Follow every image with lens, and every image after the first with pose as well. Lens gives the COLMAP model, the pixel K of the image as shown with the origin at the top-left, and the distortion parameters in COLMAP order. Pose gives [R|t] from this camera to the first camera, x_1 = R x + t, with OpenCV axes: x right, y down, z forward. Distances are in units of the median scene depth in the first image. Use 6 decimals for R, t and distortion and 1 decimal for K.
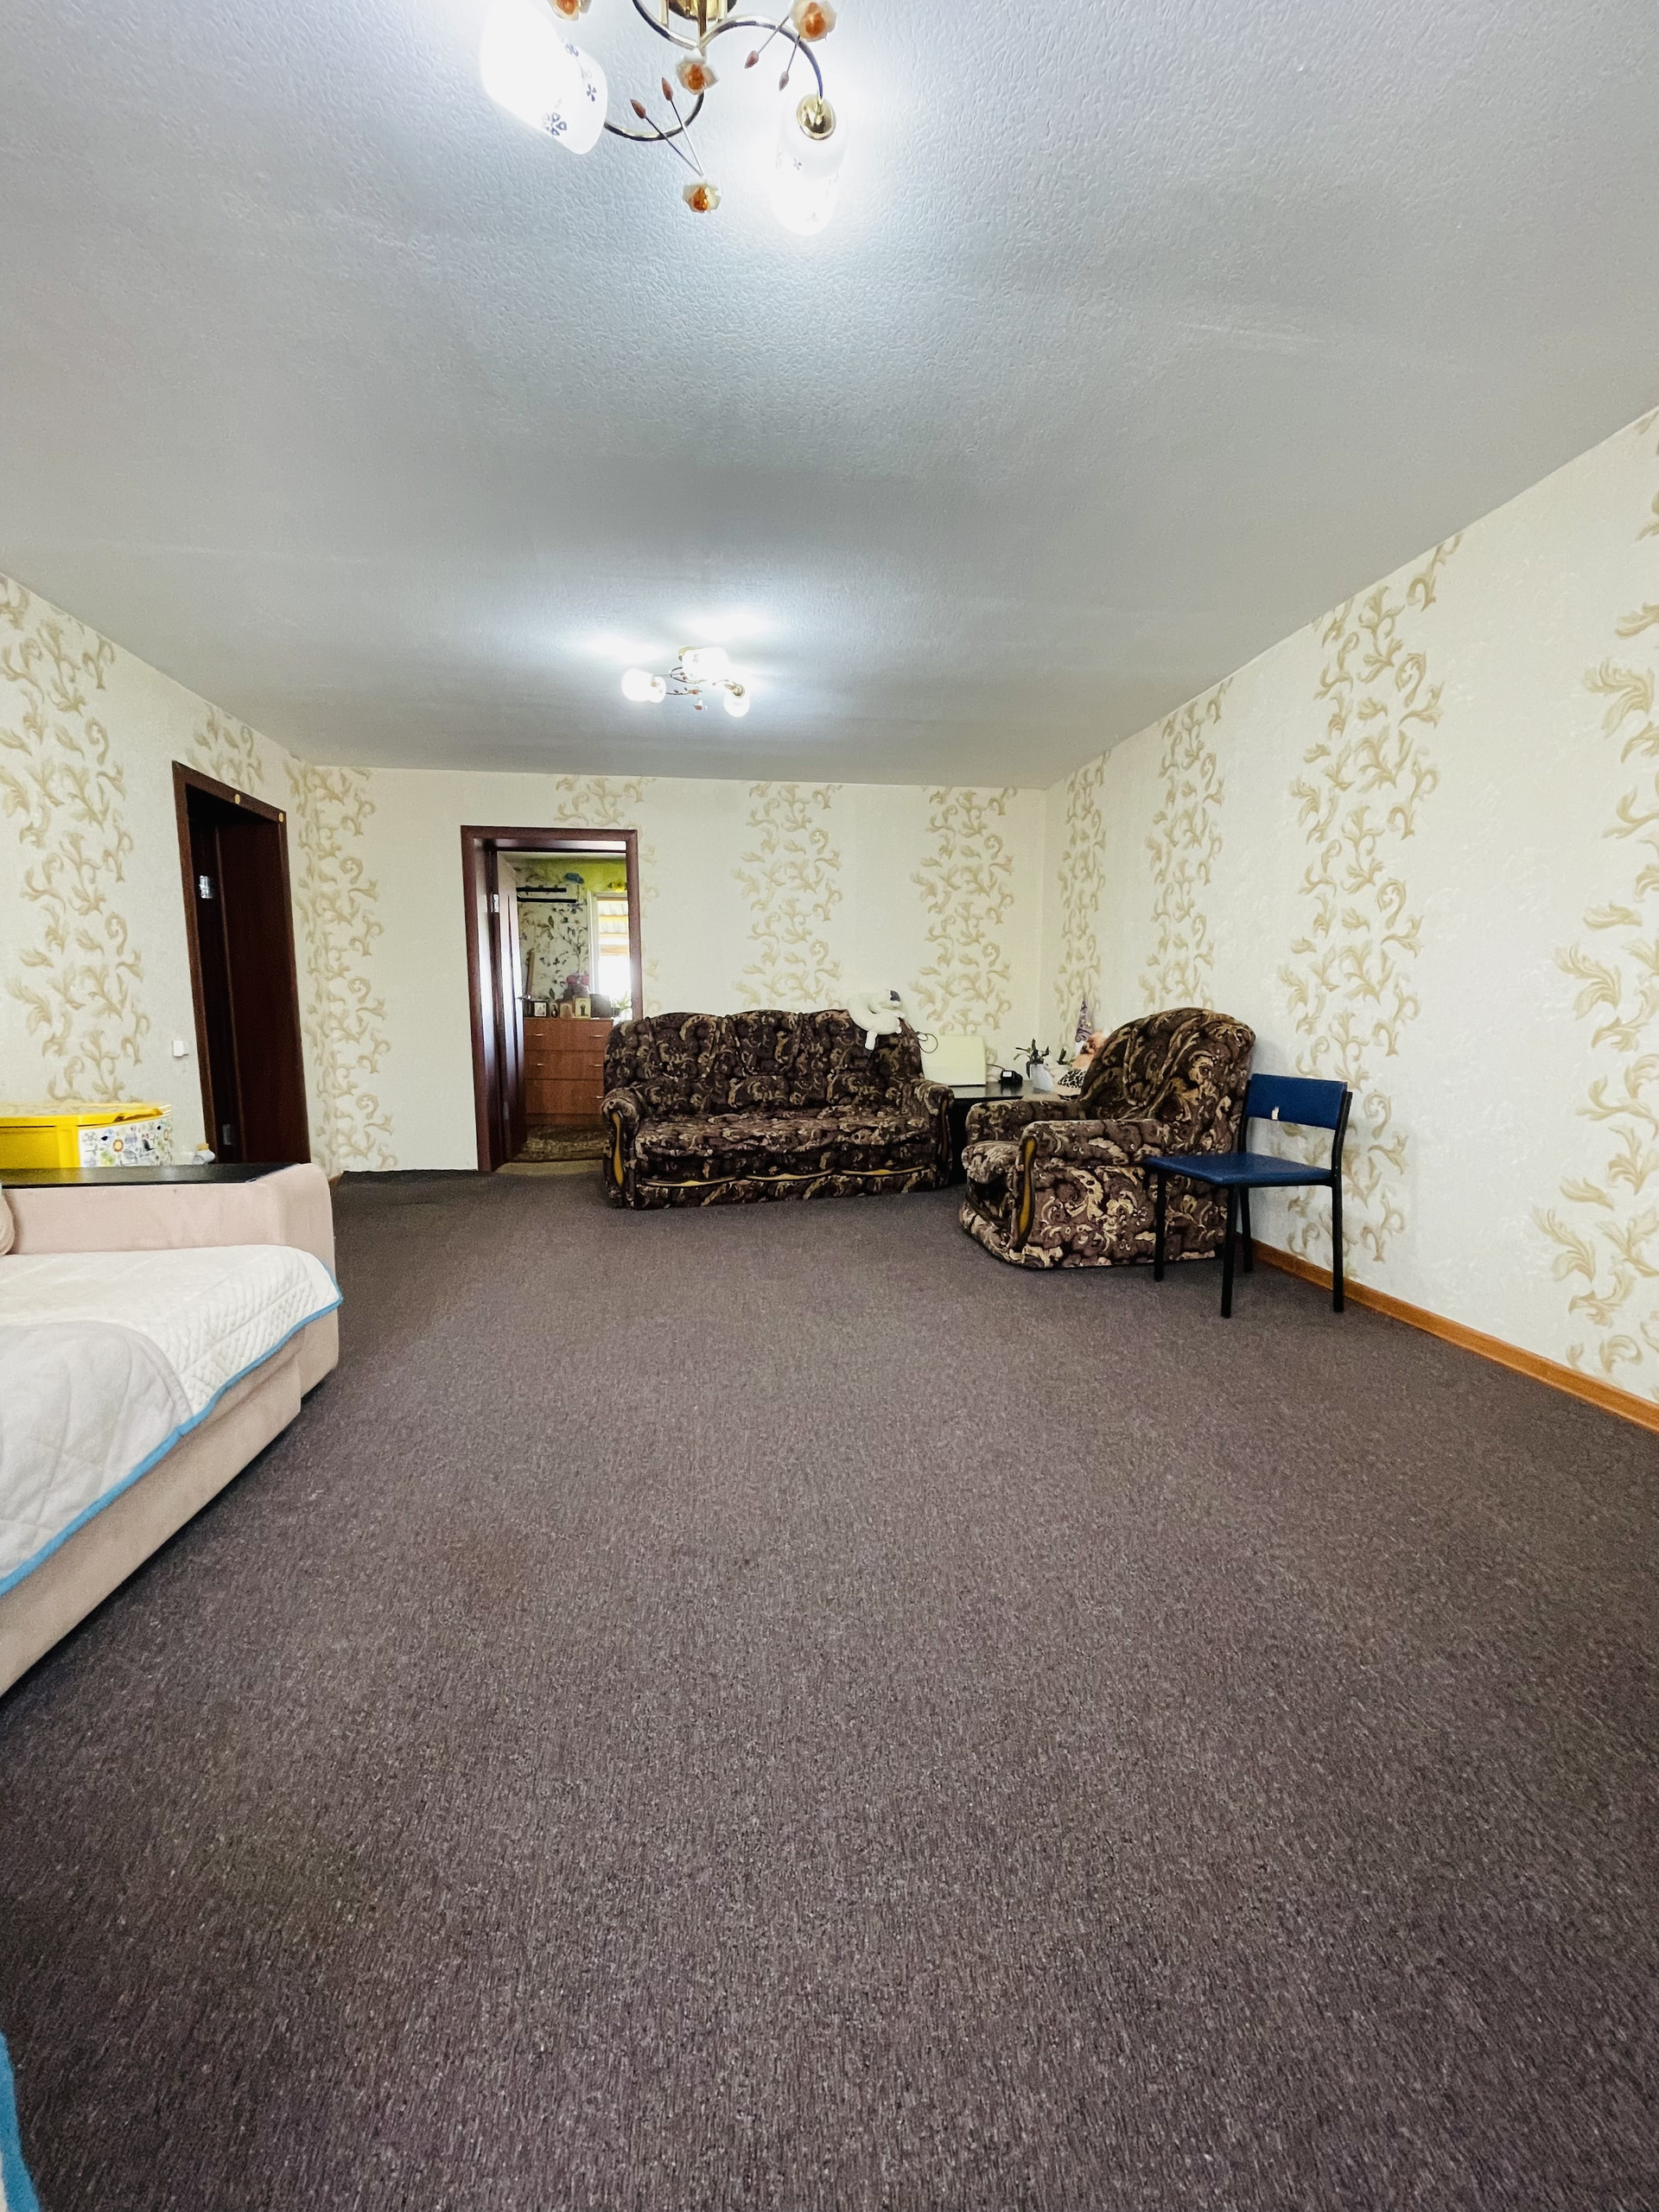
lens RADIAL K [[886.7, 0, 835.9], [0, 886.7, 1109.8], [0, 0, 1]] dist [-0.004260, 0.000376]
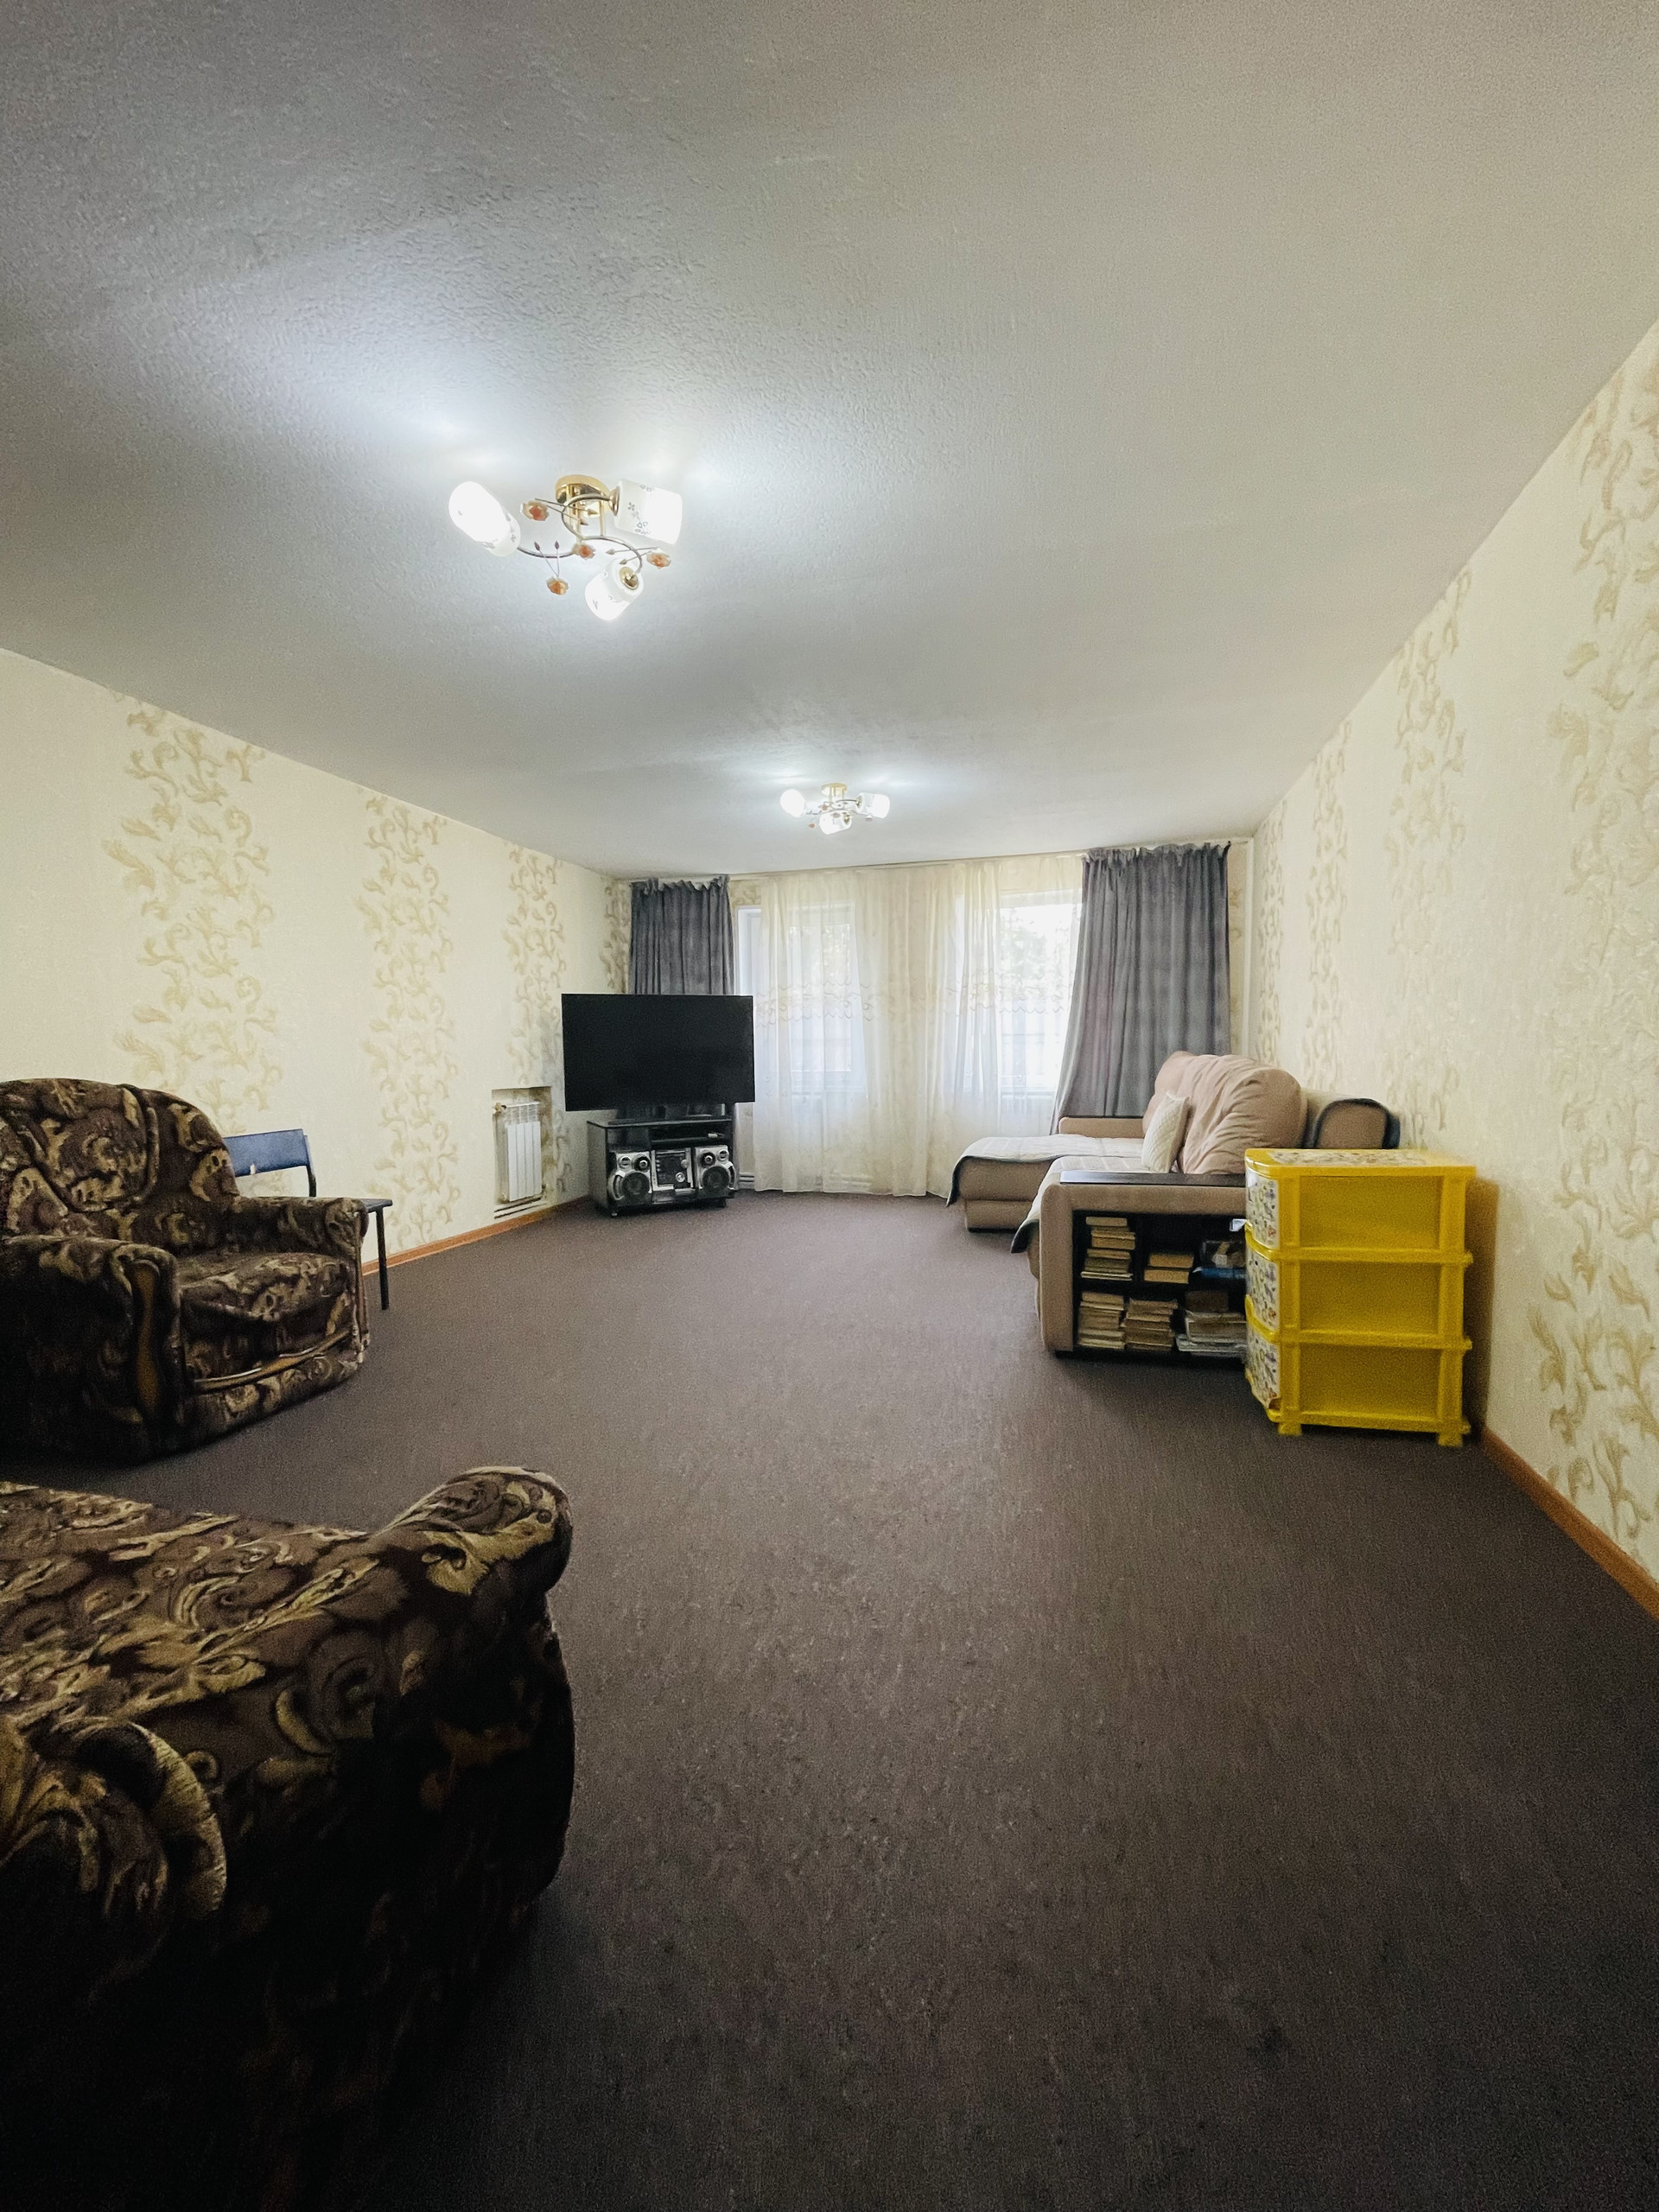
lens RADIAL K [[886.7, 0, 829.9], [0, 886.7, 1104.9], [0, 0, 1]] dist [-0.004260, 0.000376]
pose [[0.918800, 0.031048, -0.393501, 0.323629], [-0.057884, 0.996722, -0.056513, -0.039085], [0.390456, 0.074702, 0.917586, 0.275997]]
